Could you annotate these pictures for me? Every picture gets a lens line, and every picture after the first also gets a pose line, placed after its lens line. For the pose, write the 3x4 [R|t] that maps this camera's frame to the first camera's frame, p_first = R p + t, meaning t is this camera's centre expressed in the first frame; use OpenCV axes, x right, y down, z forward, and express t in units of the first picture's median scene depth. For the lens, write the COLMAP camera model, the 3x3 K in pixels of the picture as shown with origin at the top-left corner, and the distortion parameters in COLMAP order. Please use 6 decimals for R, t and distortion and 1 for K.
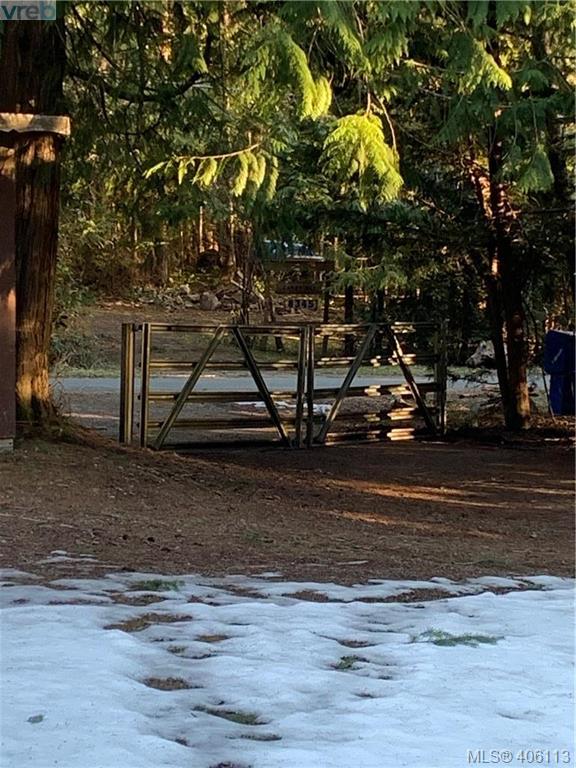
lens RADIAL K [[2239.1, 0, 287.9], [0, 2239.1, 383.6], [0, 0, 1]] dist [0.039915, 0.000000]
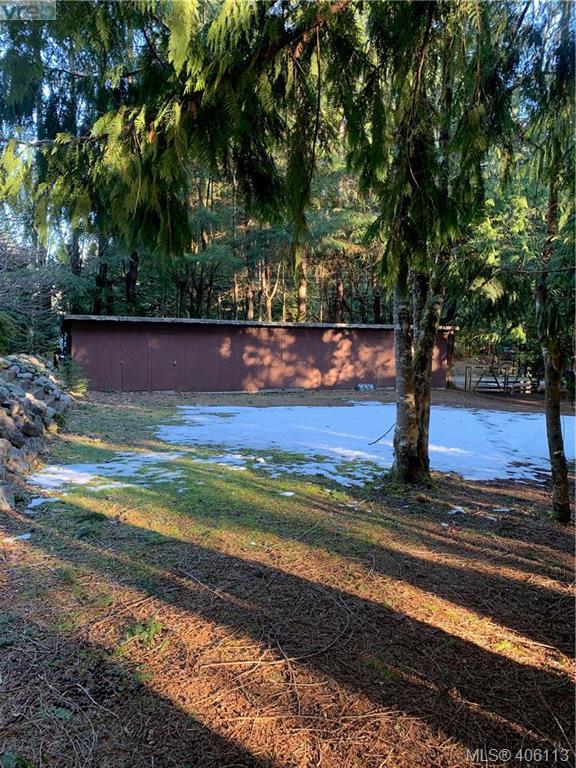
lens RADIAL K [[578.4, 0, 286.6], [0, 578.4, 381.6], [0, 0, 1]] dist [0.006206, 0.000467]
pose [[0.935934, 0.025335, -0.351262, 0.003370], [-0.025547, 0.999665, 0.004031, 0.010128], [0.351247, 0.005201, 0.936268, -0.302225]]
